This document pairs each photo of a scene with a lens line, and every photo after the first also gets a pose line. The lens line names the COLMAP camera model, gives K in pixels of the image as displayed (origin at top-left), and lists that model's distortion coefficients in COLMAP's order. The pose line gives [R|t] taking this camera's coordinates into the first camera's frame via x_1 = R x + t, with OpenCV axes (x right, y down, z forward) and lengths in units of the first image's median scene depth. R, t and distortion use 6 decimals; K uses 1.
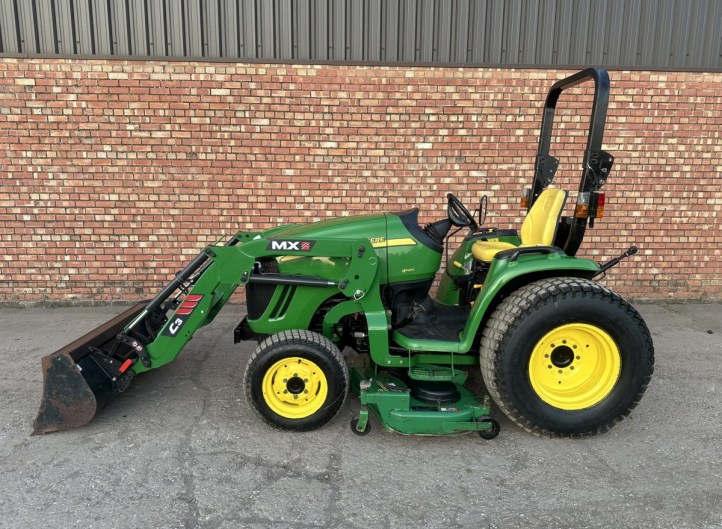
lens RADIAL K [[508.8, 0, 361.6], [0, 508.8, 268.5], [0, 0, 1]] dist [0.036139, -0.052020]
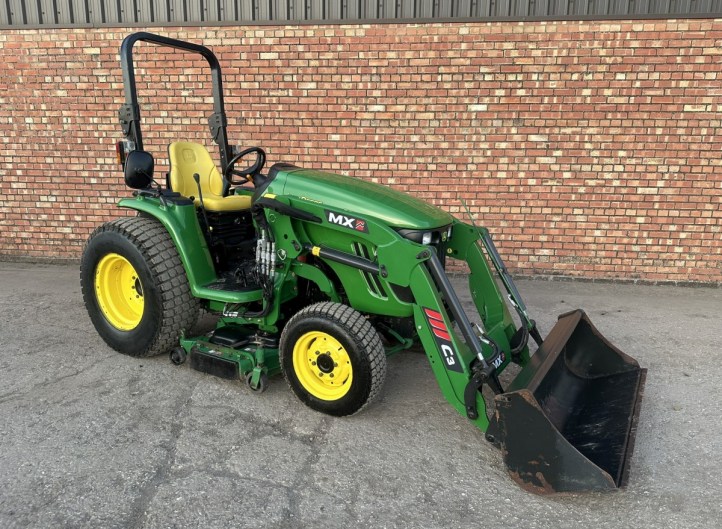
lens RADIAL K [[508.8, 0, 364.5], [0, 508.8, 264.0], [0, 0, 1]] dist [0.036139, -0.052020]
pose [[0.985705, 0.037893, -0.164165, 0.084964], [-0.033082, 0.998942, 0.031942, 0.021527], [0.165202, -0.026054, 0.985916, 0.037989]]
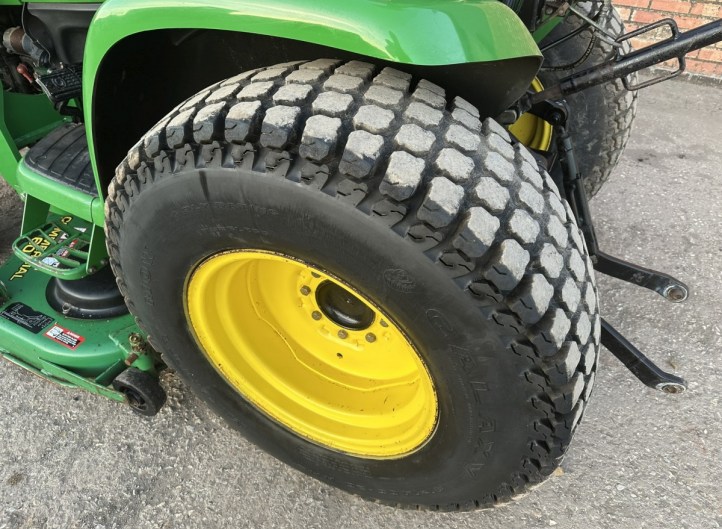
lens RADIAL K [[508.8, 0, 357.7], [0, 508.8, 265.9], [0, 0, 1]] dist [0.036139, -0.052020]
pose [[0.893752, 0.299675, -0.333771, 0.288775], [-0.082855, 0.841577, 0.533744, -0.021466], [0.440844, -0.449380, 0.776990, 0.422906]]
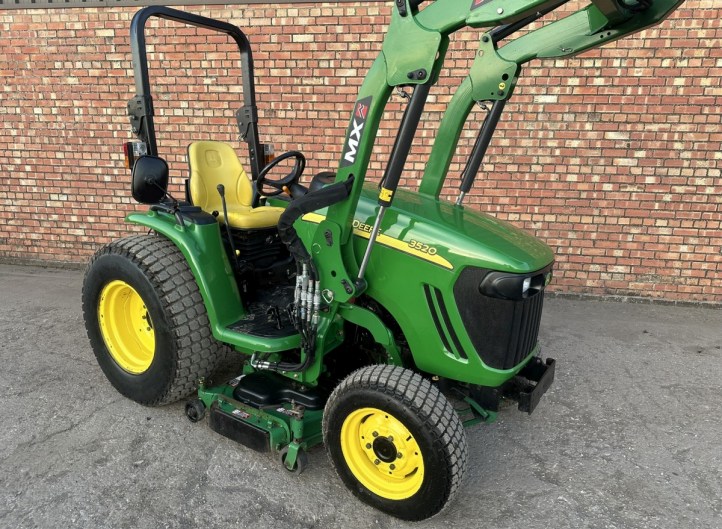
lens RADIAL K [[508.8, 0, 363.1], [0, 508.8, 265.1], [0, 0, 1]] dist [0.036139, -0.052020]
pose [[0.976354, 0.060698, -0.207484, 0.026263], [-0.048976, 0.996925, 0.061178, -0.019694], [0.210559, -0.049570, 0.976324, 0.154504]]
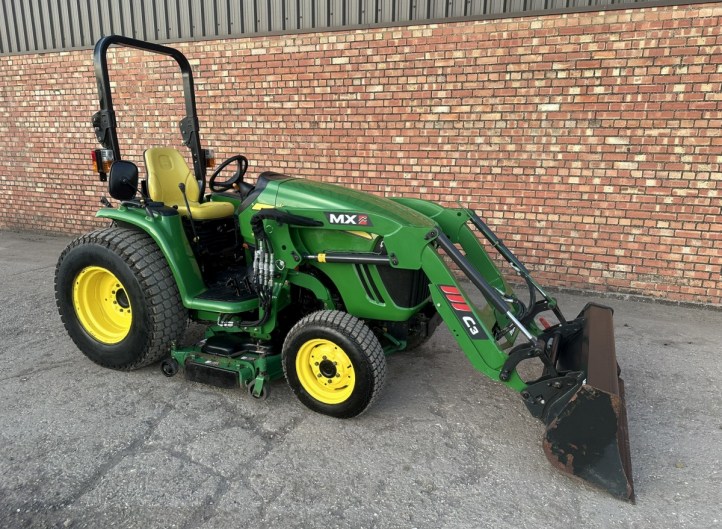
lens RADIAL K [[508.8, 0, 362.6], [0, 508.8, 268.8], [0, 0, 1]] dist [0.036139, -0.052020]
pose [[0.900443, 0.105858, -0.421897, 0.239620], [-0.081922, 0.993849, 0.074522, -0.009662], [0.427190, -0.032540, 0.903576, 0.076936]]
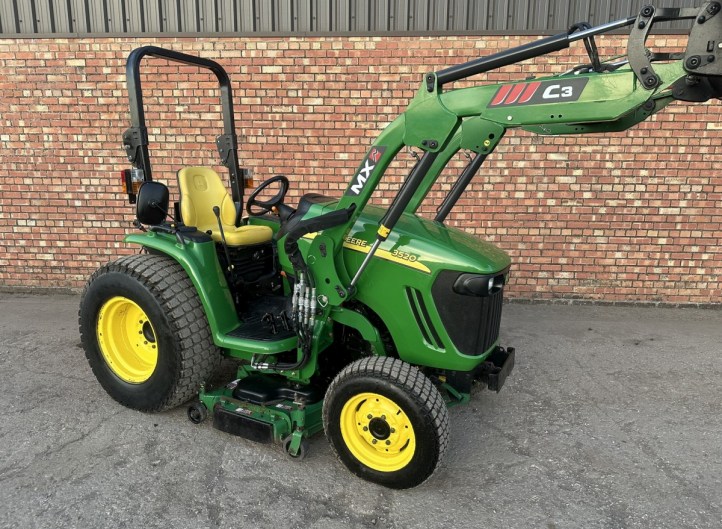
lens RADIAL K [[508.8, 0, 359.1], [0, 508.8, 266.9], [0, 0, 1]] dist [0.036139, -0.052020]
pose [[0.992989, 0.022995, -0.115953, -0.002917], [-0.020351, 0.999506, 0.023934, -0.012030], [0.116446, -0.021406, 0.992966, 0.087546]]
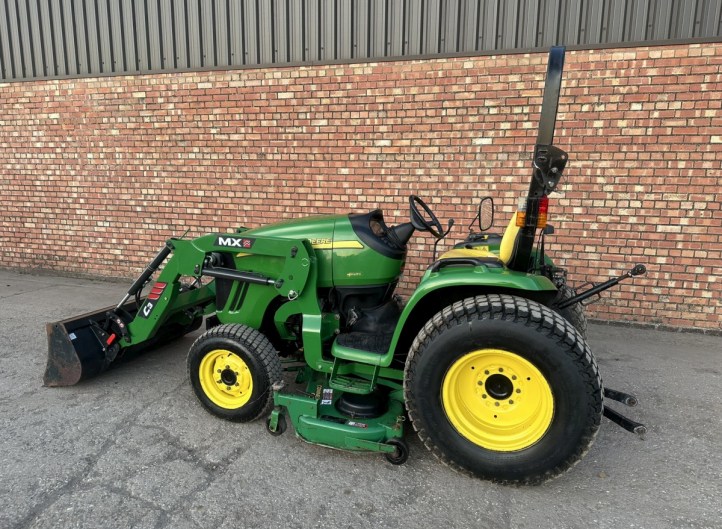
lens RADIAL K [[508.8, 0, 360.3], [0, 508.8, 268.6], [0, 0, 1]] dist [0.036139, -0.052020]
pose [[0.933796, 0.066778, -0.351520, 0.262813], [-0.065013, 0.997742, 0.016837, -0.014418], [0.351850, 0.007131, 0.936029, 0.064759]]
